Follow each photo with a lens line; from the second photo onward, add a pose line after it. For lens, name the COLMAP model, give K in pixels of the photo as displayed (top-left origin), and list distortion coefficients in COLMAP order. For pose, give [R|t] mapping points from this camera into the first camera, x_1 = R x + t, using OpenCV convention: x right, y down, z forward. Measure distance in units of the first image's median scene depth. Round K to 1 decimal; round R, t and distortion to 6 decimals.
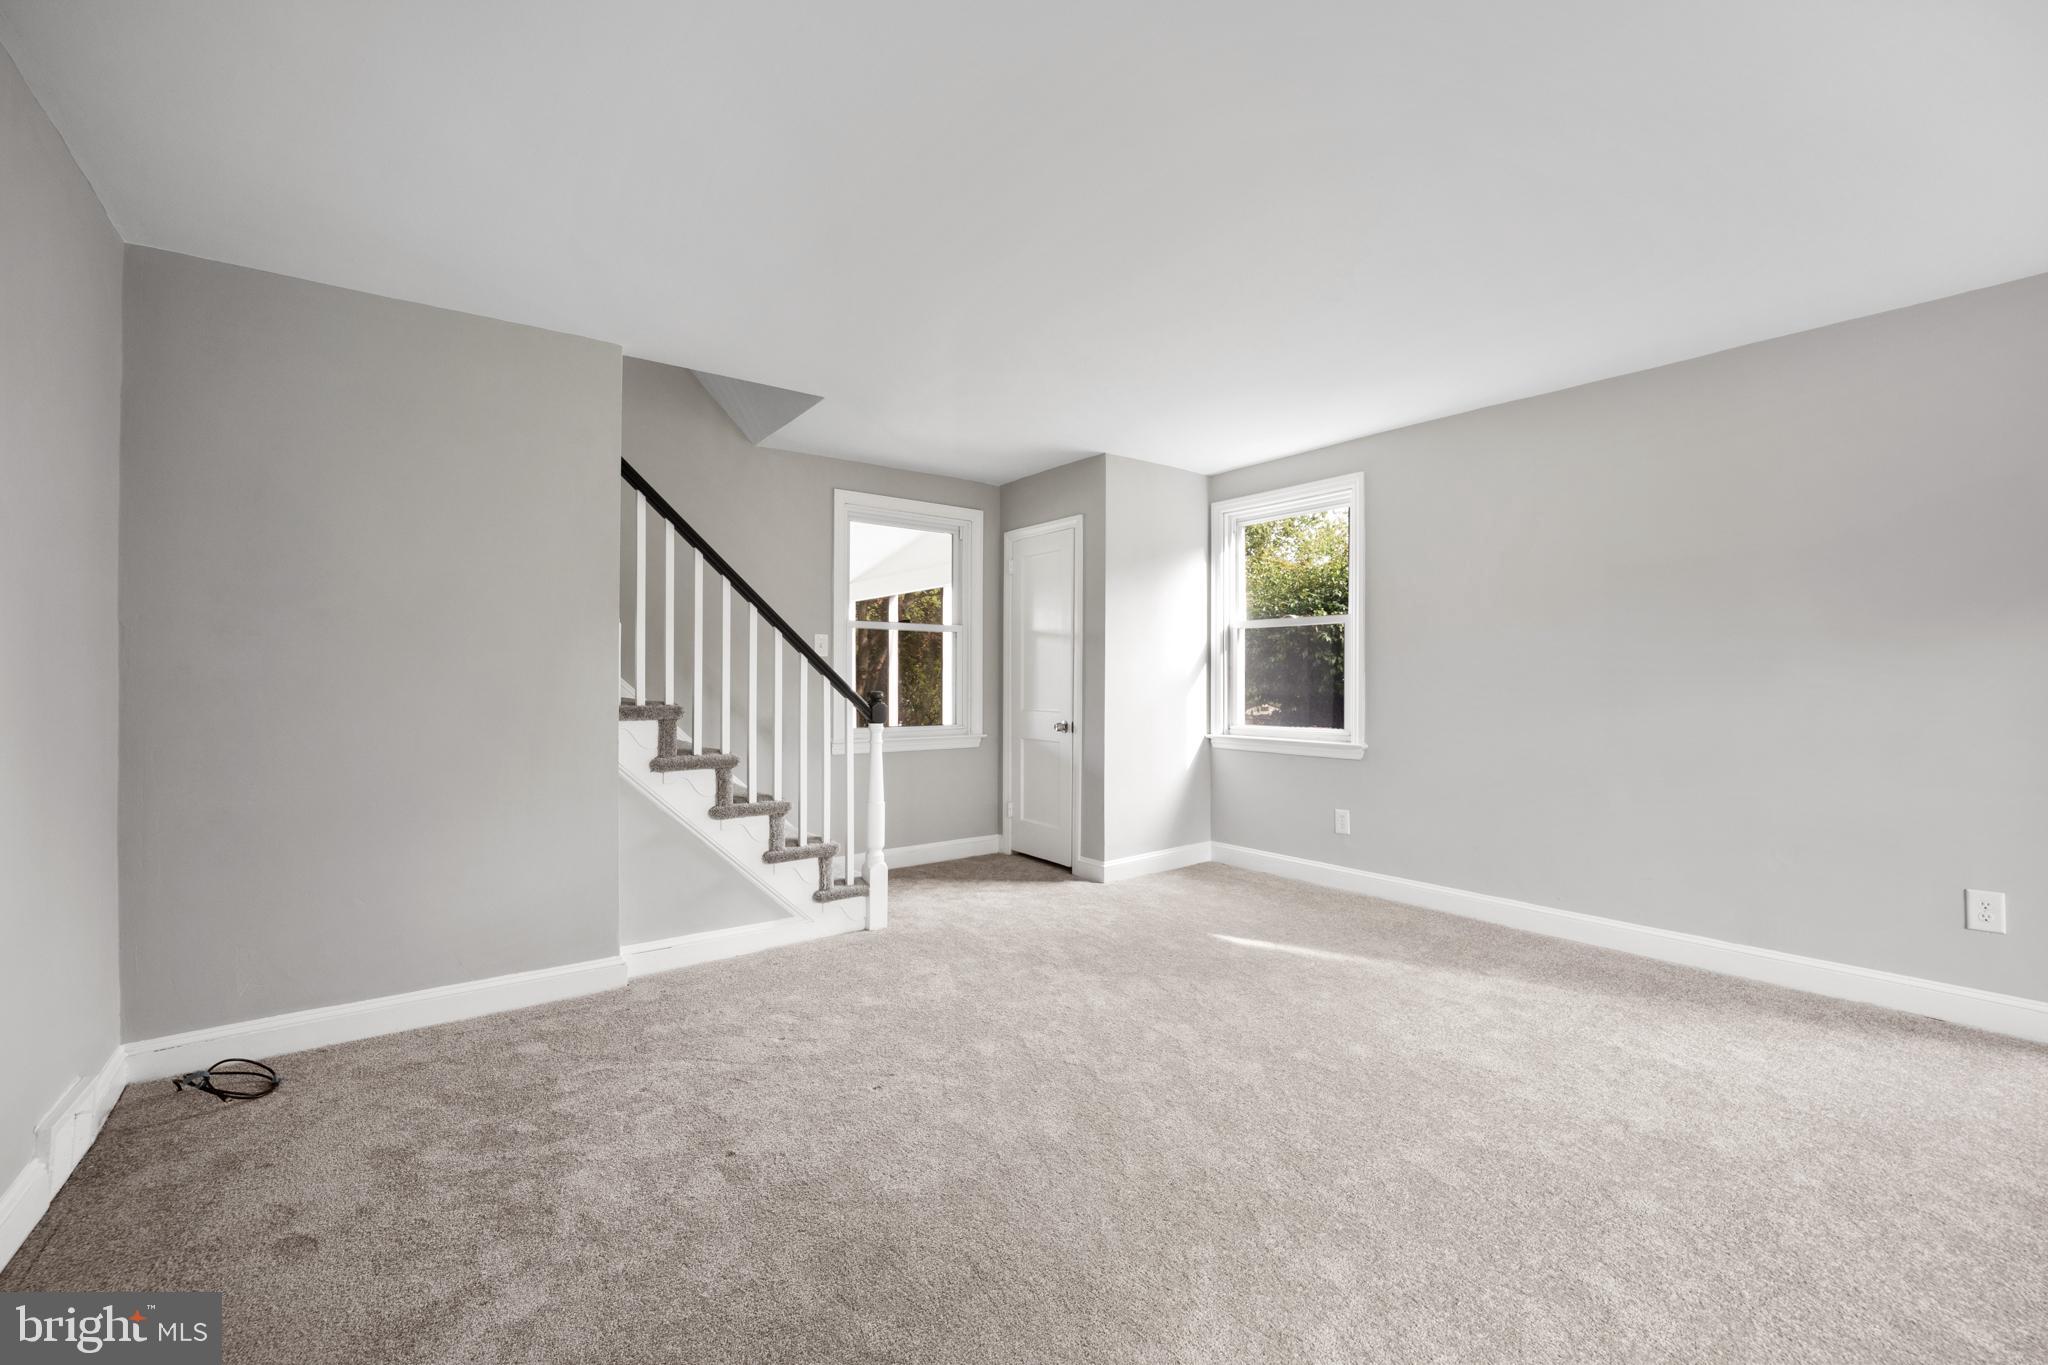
lens RADIAL K [[836.8, 0, 1024.0], [0, 836.8, 682.5], [0, 0, 1]] dist [-0.020985, -0.000035]
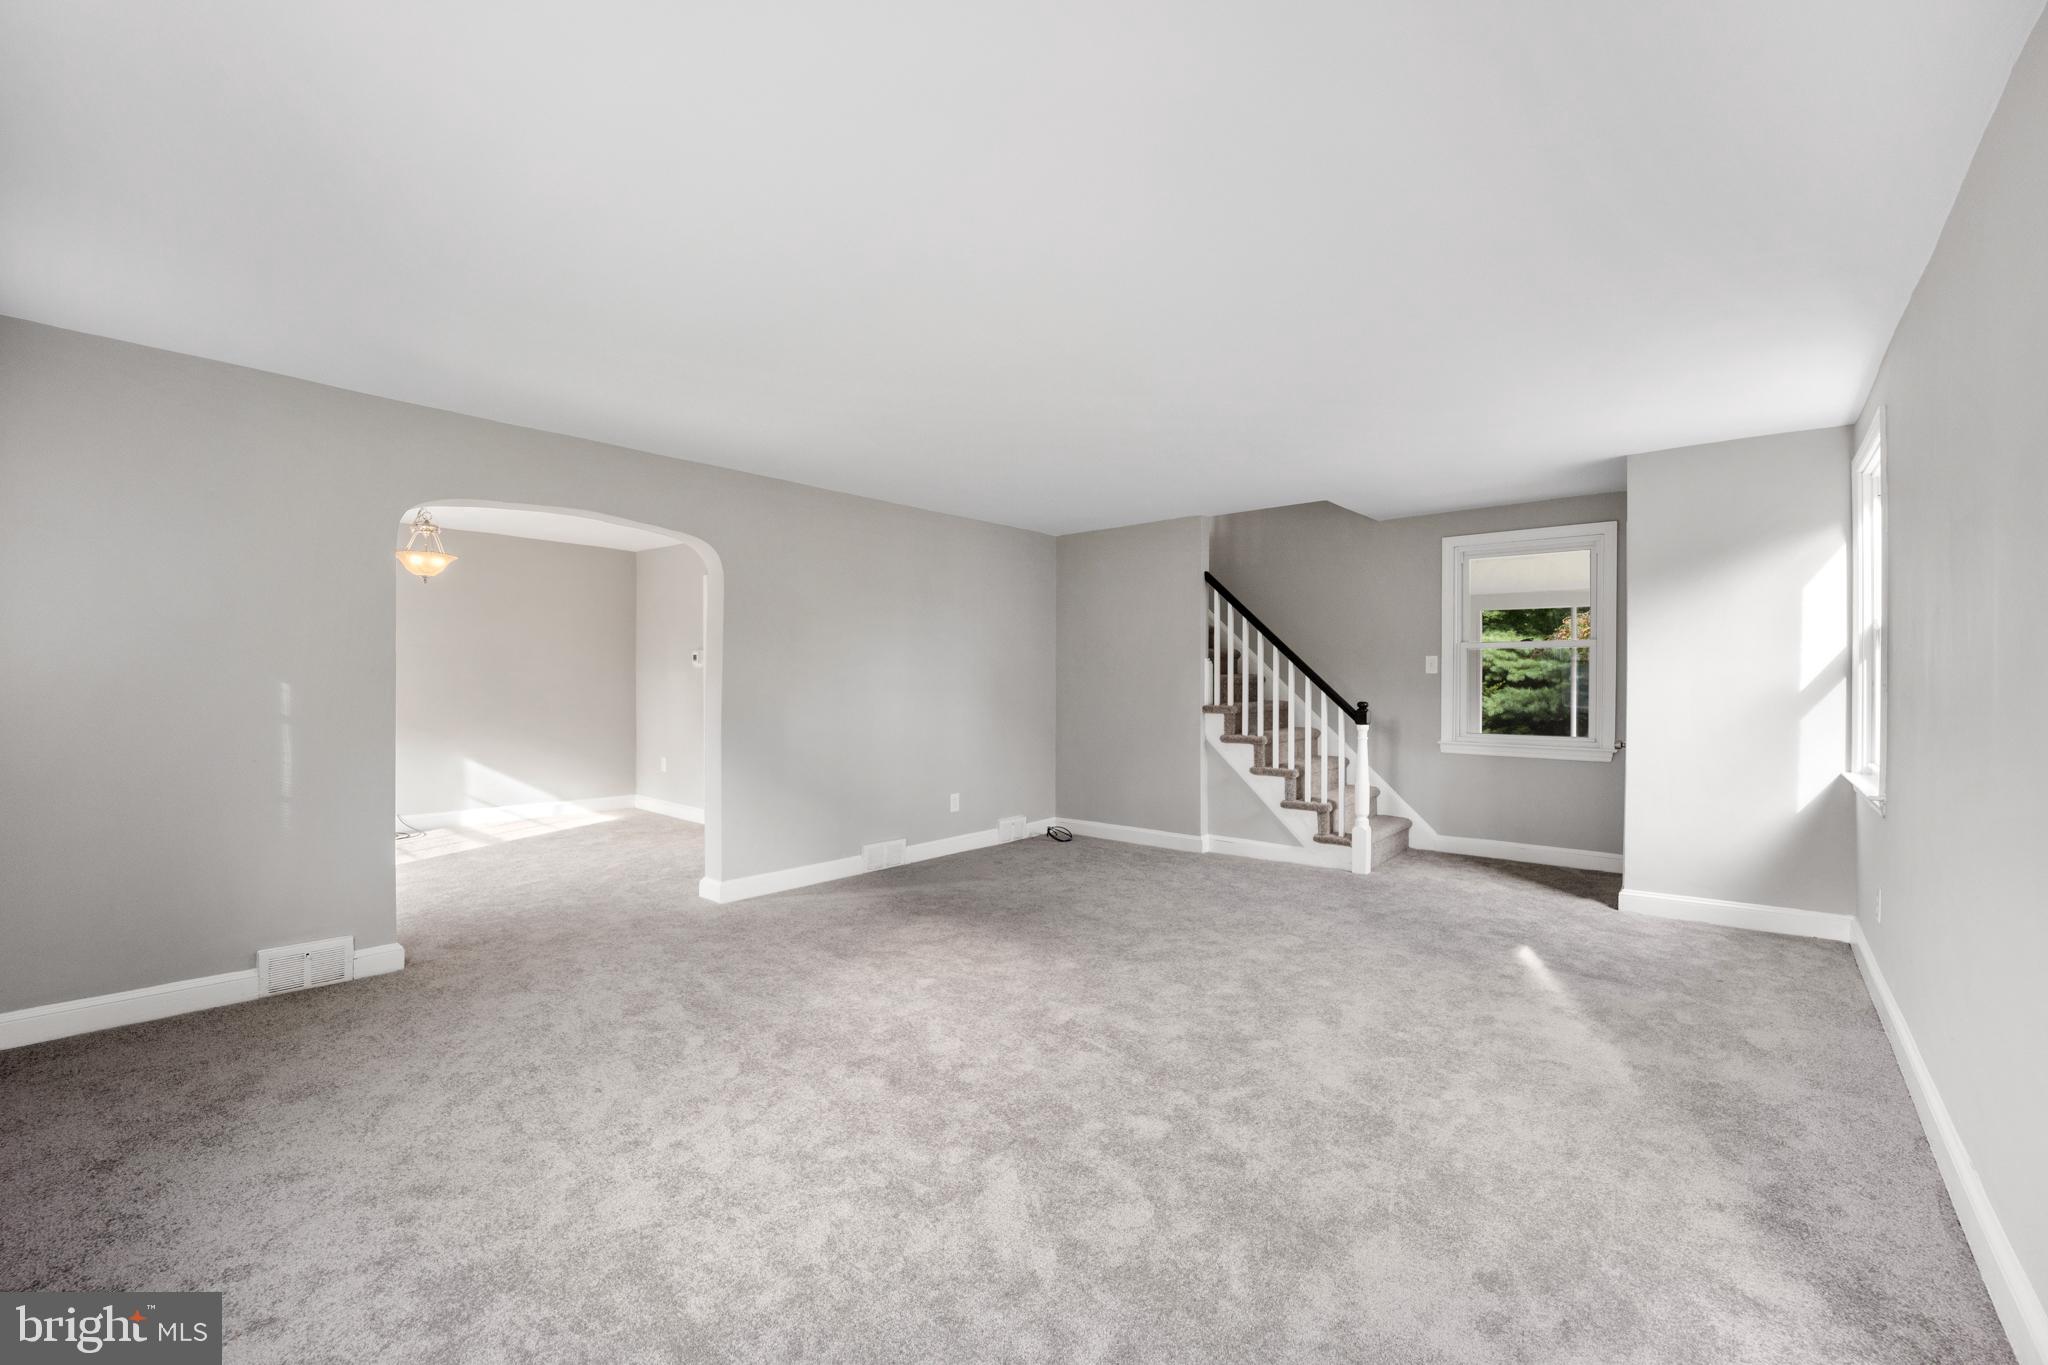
lens RADIAL K [[837.1, 0, 1029.4], [0, 837.1, 660.8], [0, 0, 1]] dist [-0.019100, -0.000257]
pose [[0.207319, -0.021943, -0.978027, 1.140444], [-0.003935, 0.999722, -0.023264, -0.024084], [0.978265, 0.008671, 0.207175, 0.190281]]
